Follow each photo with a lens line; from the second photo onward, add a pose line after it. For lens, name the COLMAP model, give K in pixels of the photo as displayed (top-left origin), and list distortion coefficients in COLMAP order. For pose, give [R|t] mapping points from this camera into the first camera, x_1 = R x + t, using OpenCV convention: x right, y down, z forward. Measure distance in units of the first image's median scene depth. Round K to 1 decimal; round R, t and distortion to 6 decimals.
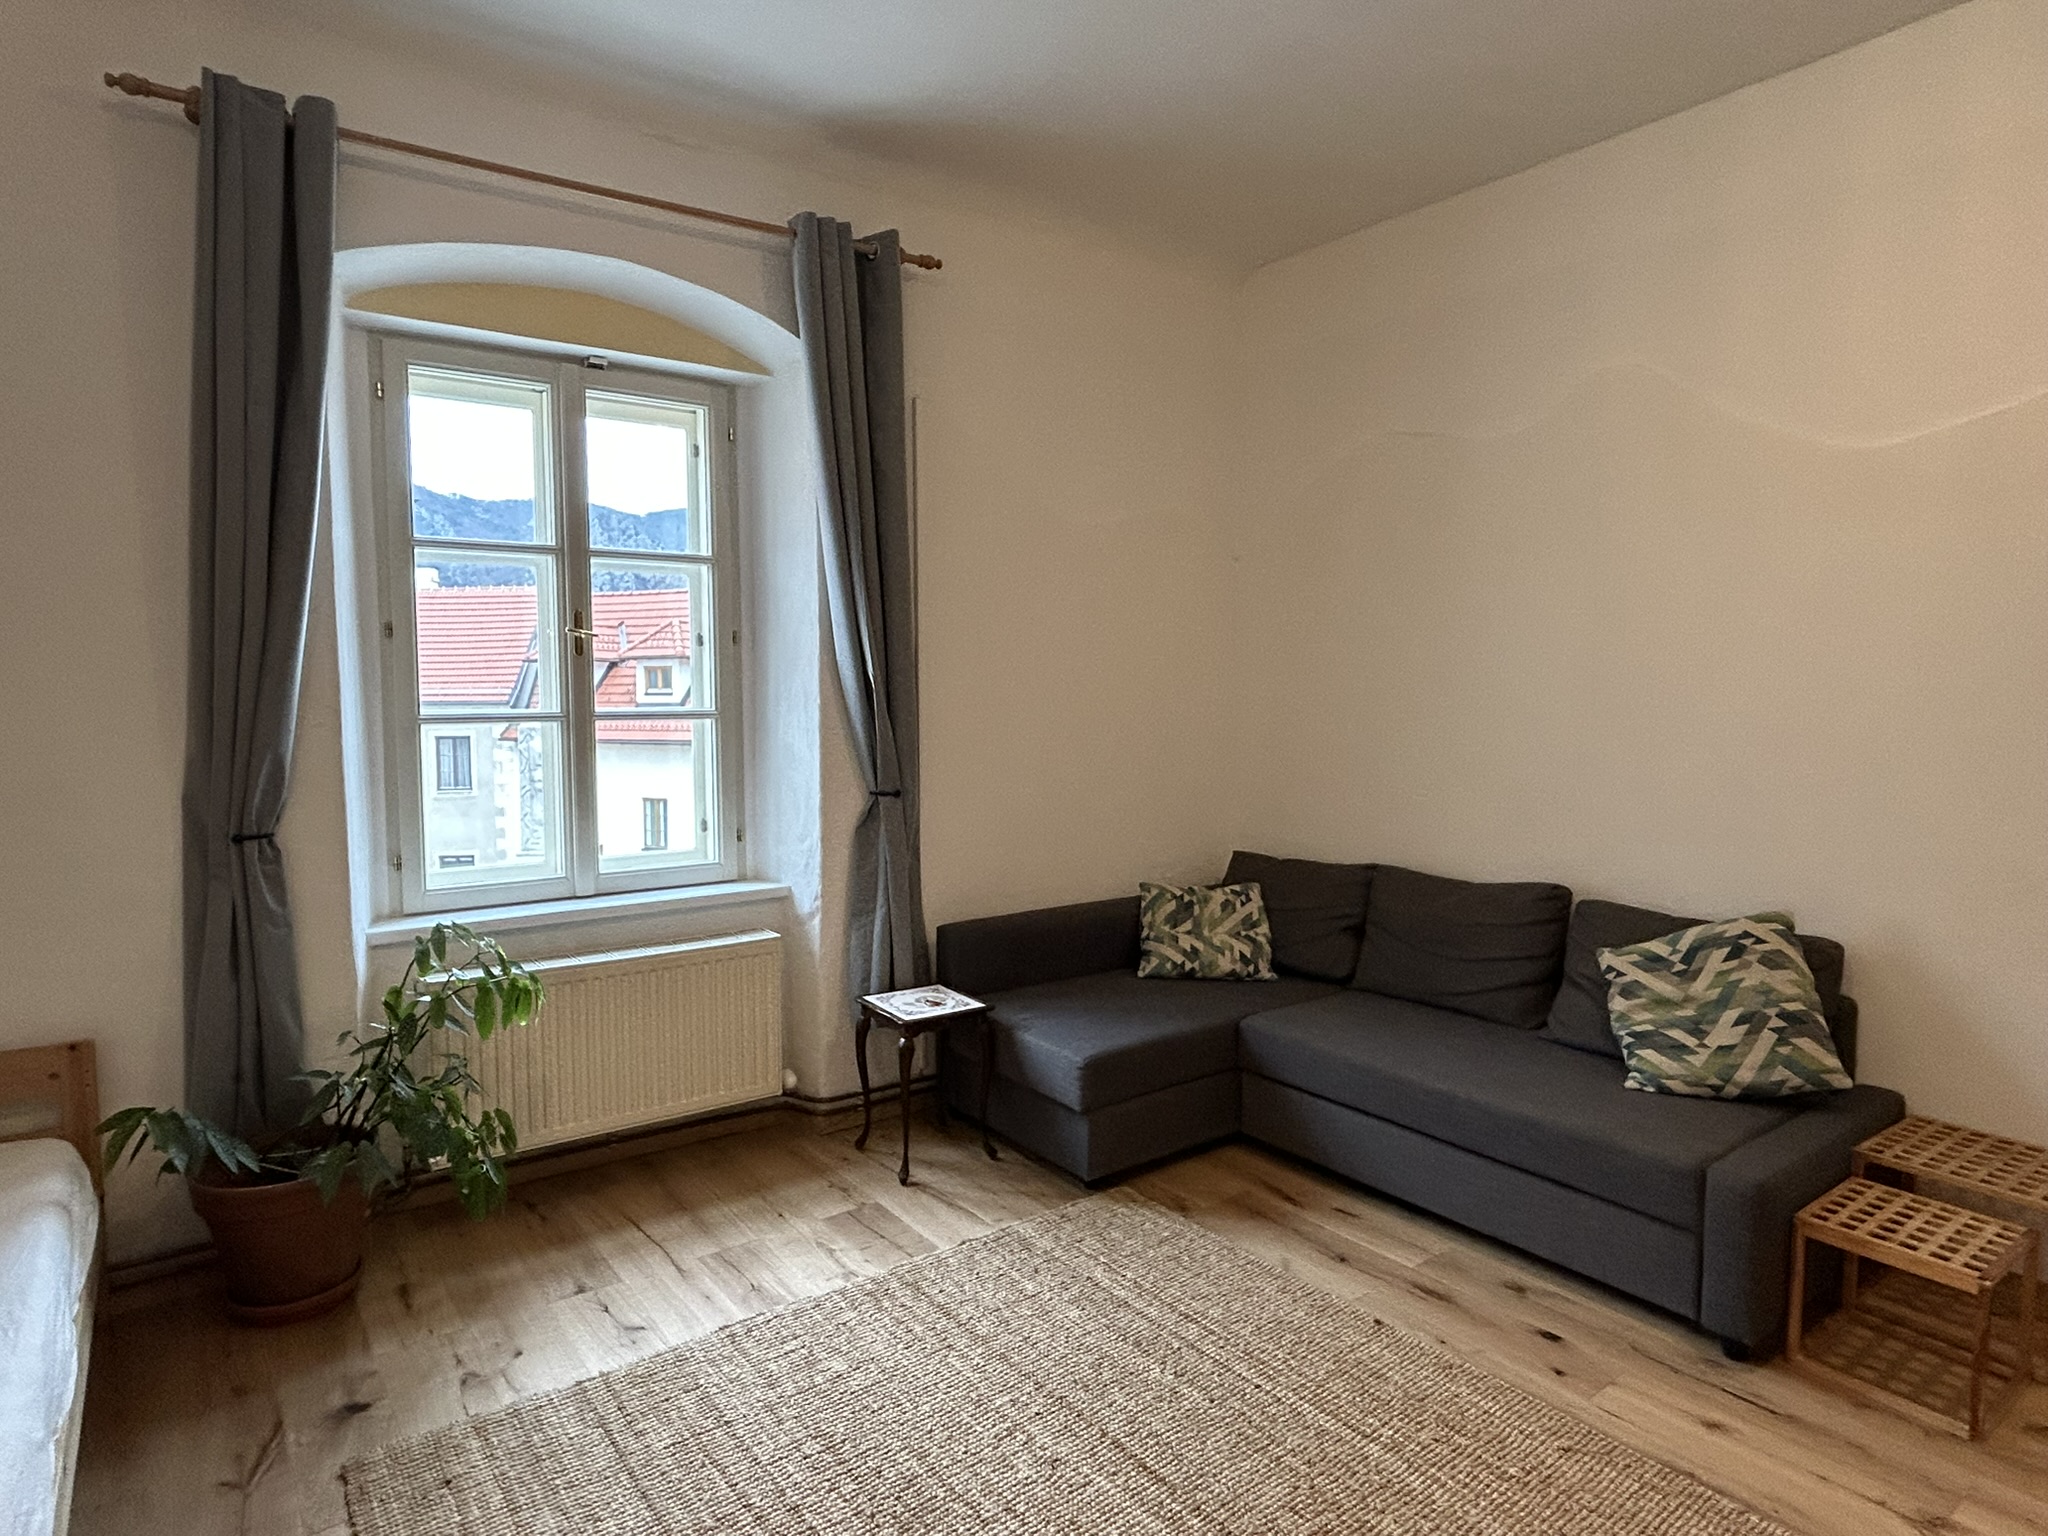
lens RADIAL K [[1148.1, 0, 1024.0], [0, 1148.1, 768.0], [0, 0, 1]] dist [-0.002192, -0.001138]
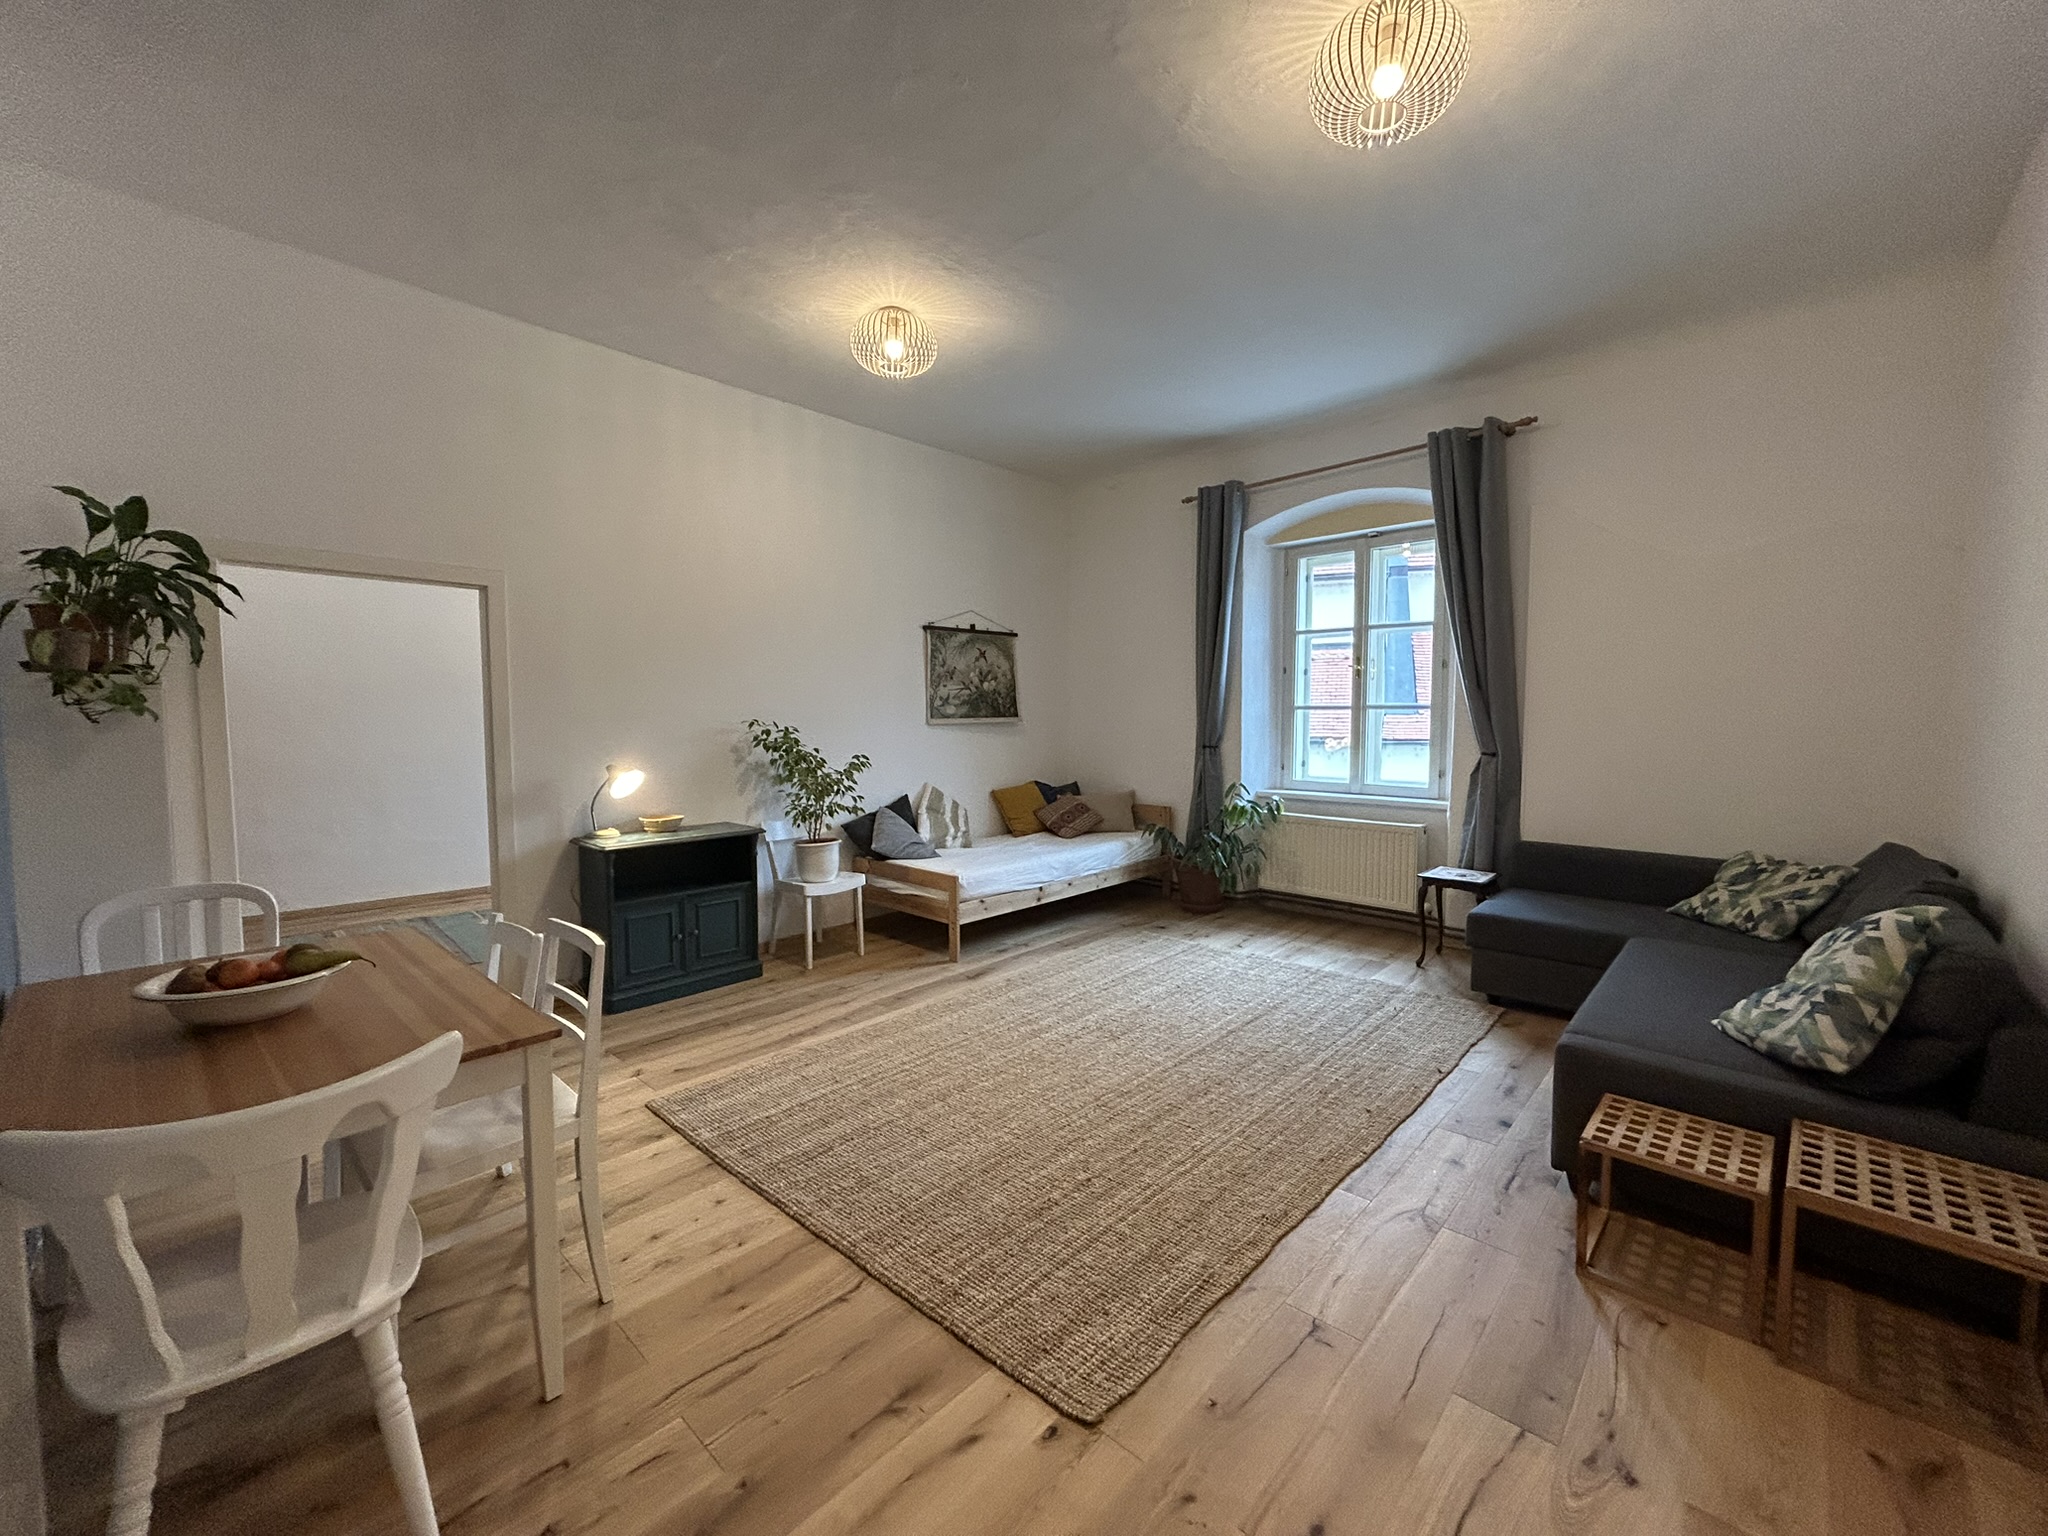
lens RADIAL K [[827.8, 0, 1024.0], [0, 827.8, 768.0], [0, 0, 1]] dist [0.000464, 0.000003]
pose [[0.177684, 0.067655, -0.981759, 1.035160], [-0.068274, 0.996078, 0.056285, 0.023909], [0.981716, 0.057027, 0.181606, 0.144645]]
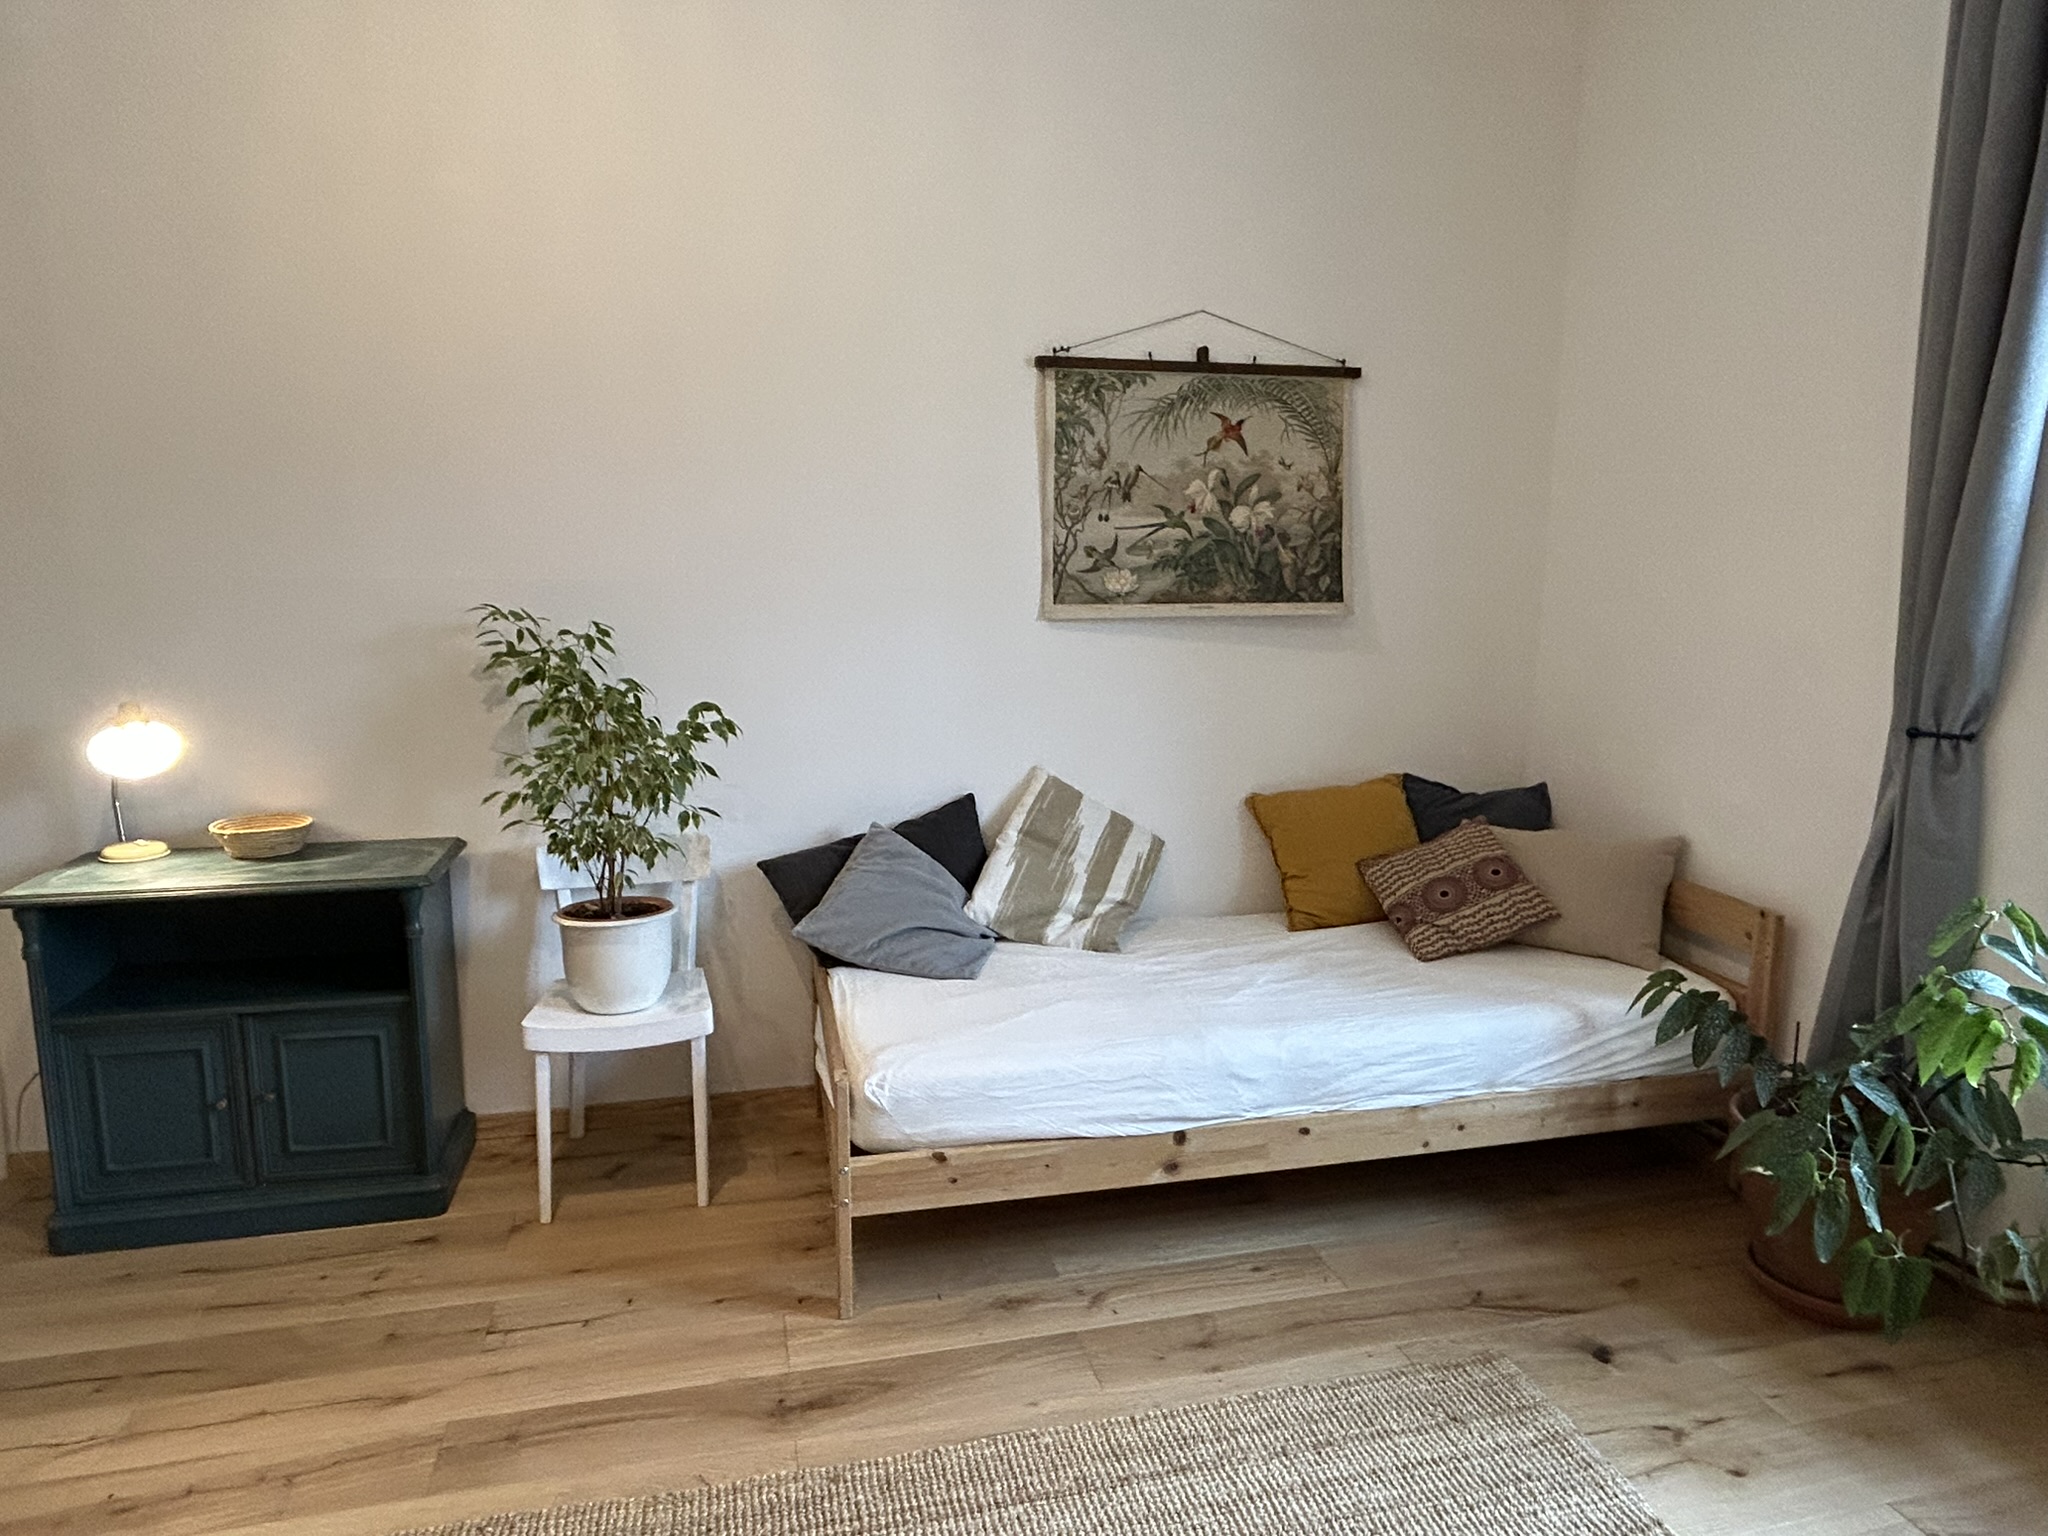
lens RADIAL K [[1259.6, 0, 1024.0], [0, 1259.6, 768.0], [0, 0, 1]] dist [0.000925, -0.002795]
pose [[-0.393624, 0.150926, -0.906798, 0.287113], [-0.072265, 0.978297, 0.194195, -0.031865], [0.916427, 0.141970, -0.374174, 0.615880]]
